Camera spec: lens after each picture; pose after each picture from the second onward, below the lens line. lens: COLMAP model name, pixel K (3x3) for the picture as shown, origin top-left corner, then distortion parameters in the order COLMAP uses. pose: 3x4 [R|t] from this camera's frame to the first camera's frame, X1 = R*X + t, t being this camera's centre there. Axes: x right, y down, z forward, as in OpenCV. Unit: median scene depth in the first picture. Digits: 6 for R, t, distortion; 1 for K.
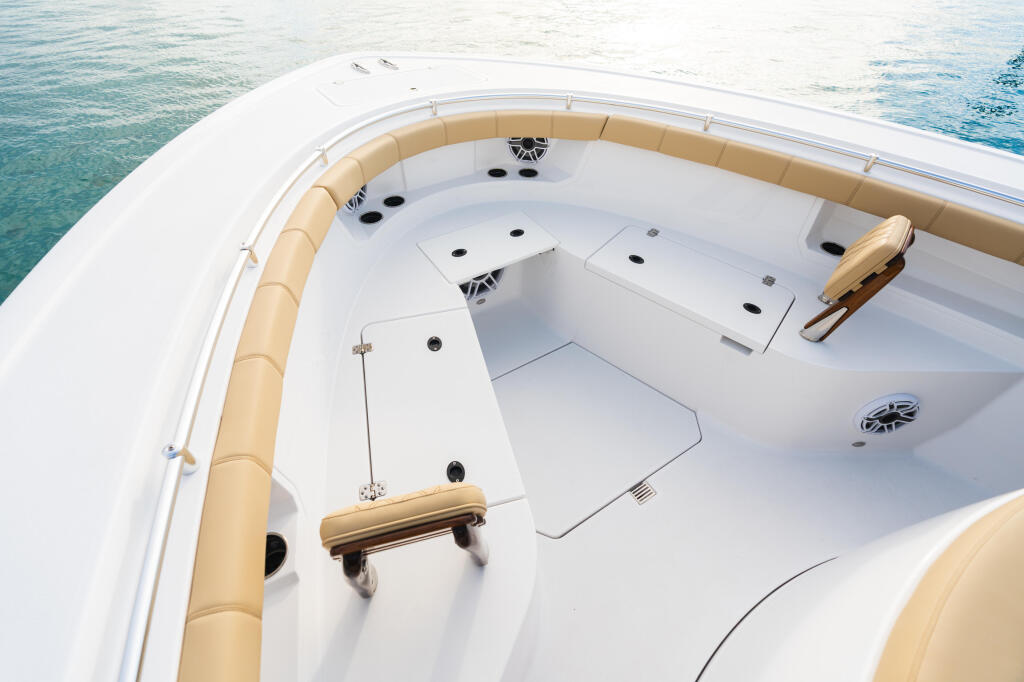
lens RADIAL K [[459.6, 0, 512.0], [0, 459.6, 341.0], [0, 0, 1]] dist [-0.004184, -0.000203]
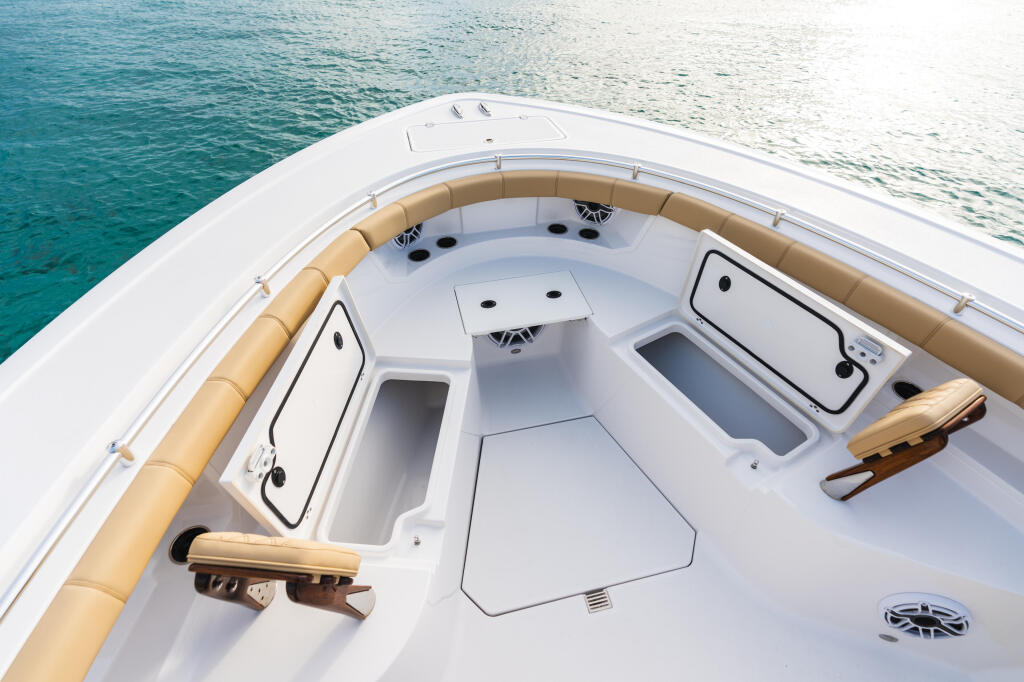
lens RADIAL K [[485.2, 0, 508.2], [0, 485.2, 344.2], [0, 0, 1]] dist [-0.002025, 0.000692]
pose [[0.940053, 0.219617, -0.260902, 0.225322], [-0.229038, 0.973400, -0.005875, -0.109897], [0.252672, 0.065279, 0.965347, -0.017187]]
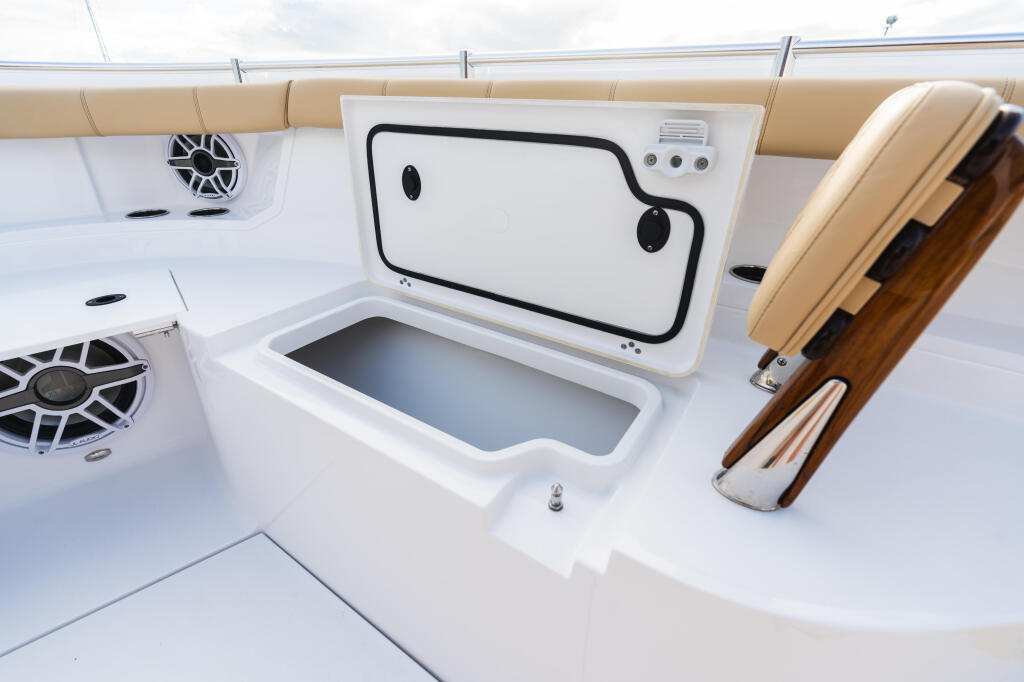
lens RADIAL K [[459.6, 0, 512.0], [0, 459.6, 341.0], [0, 0, 1]] dist [-0.004184, -0.000203]
pose [[0.994271, -0.058117, 0.089704, 0.397302], [0.083038, 0.948426, -0.305928, -0.021235], [-0.067298, 0.311625, 0.947819, 0.580477]]
